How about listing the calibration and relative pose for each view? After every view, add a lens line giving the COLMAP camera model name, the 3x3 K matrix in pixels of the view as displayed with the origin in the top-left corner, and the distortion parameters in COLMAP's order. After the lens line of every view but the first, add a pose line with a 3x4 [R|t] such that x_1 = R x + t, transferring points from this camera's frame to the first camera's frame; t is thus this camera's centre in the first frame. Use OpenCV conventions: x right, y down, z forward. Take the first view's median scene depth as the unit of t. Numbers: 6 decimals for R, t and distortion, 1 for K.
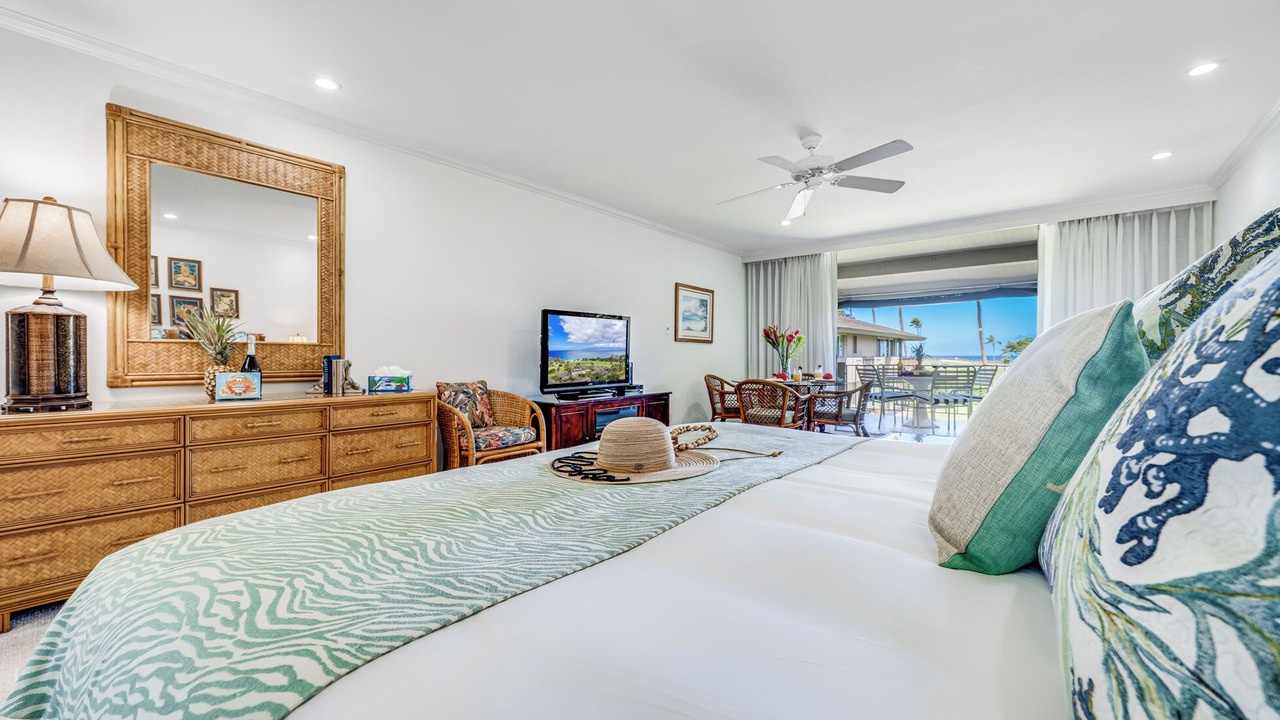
lens RADIAL K [[512.8, 0, 635.4], [0, 512.8, 362.4], [0, 0, 1]] dist [-0.003433, -0.000315]
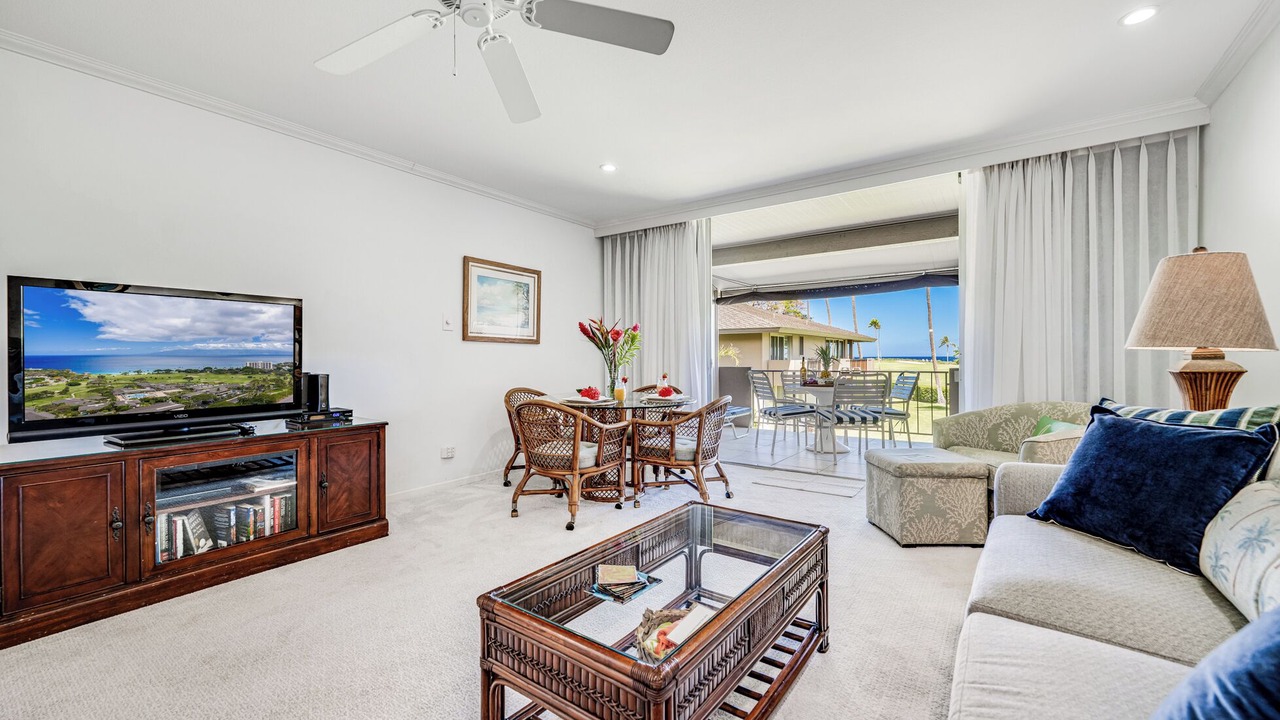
lens RADIAL K [[512.8, 0, 643.9], [0, 512.8, 362.8], [0, 0, 1]] dist [-0.003433, -0.000315]
pose [[0.997457, -0.002837, 0.071212, 0.346496], [0.002982, 0.999994, -0.001935, -0.011690], [-0.071206, 0.002142, 0.997459, 0.373949]]
